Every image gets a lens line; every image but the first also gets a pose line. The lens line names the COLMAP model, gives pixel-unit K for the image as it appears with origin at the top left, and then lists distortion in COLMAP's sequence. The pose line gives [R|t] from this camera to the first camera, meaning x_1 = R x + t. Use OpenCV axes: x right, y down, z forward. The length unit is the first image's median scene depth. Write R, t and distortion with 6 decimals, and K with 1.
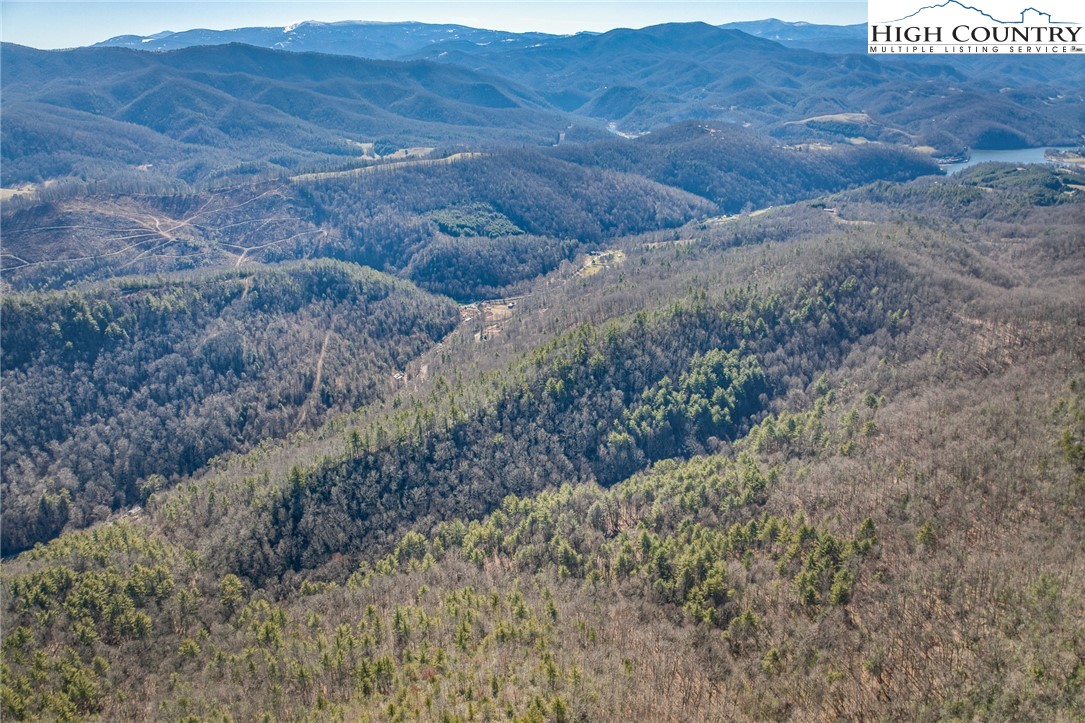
lens RADIAL K [[775.5, 0, 542.5], [0, 775.5, 361.5], [0, 0, 1]] dist [-0.051363, -0.032515]
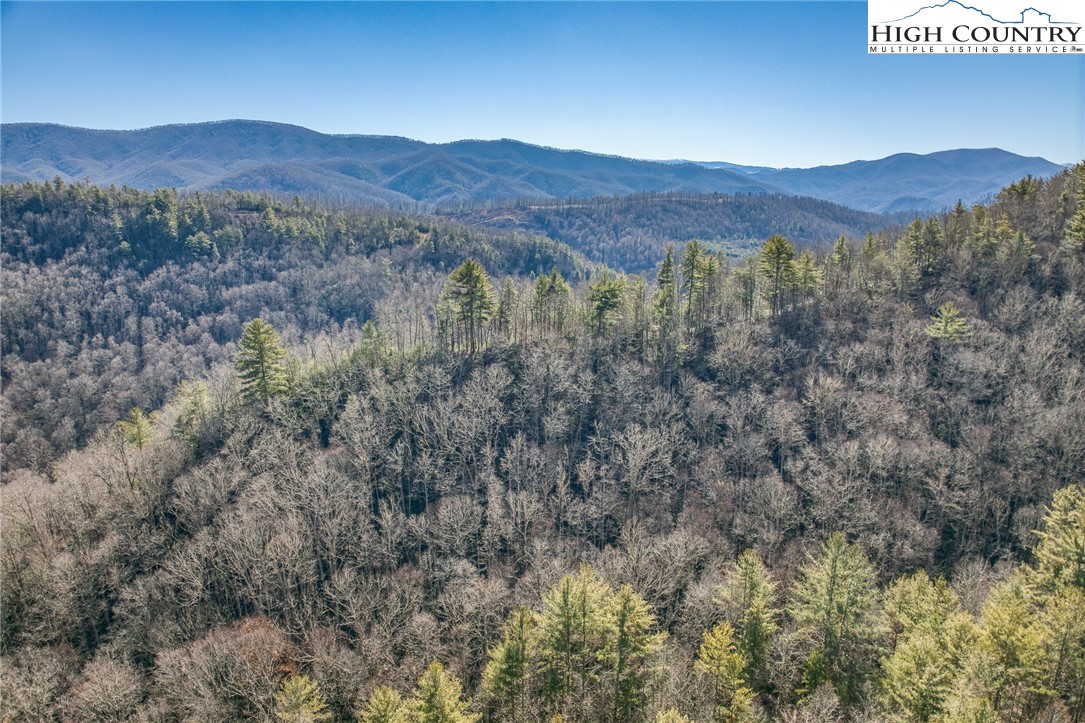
lens RADIAL K [[775.5, 0, 542.5], [0, 775.5, 361.5], [0, 0, 1]] dist [-0.051363, -0.032515]
pose [[0.947851, 0.079665, -0.308597, -0.079735], [-0.132537, 0.979089, -0.154331, 0.127320], [0.289849, 0.187184, 0.938589, 0.513867]]
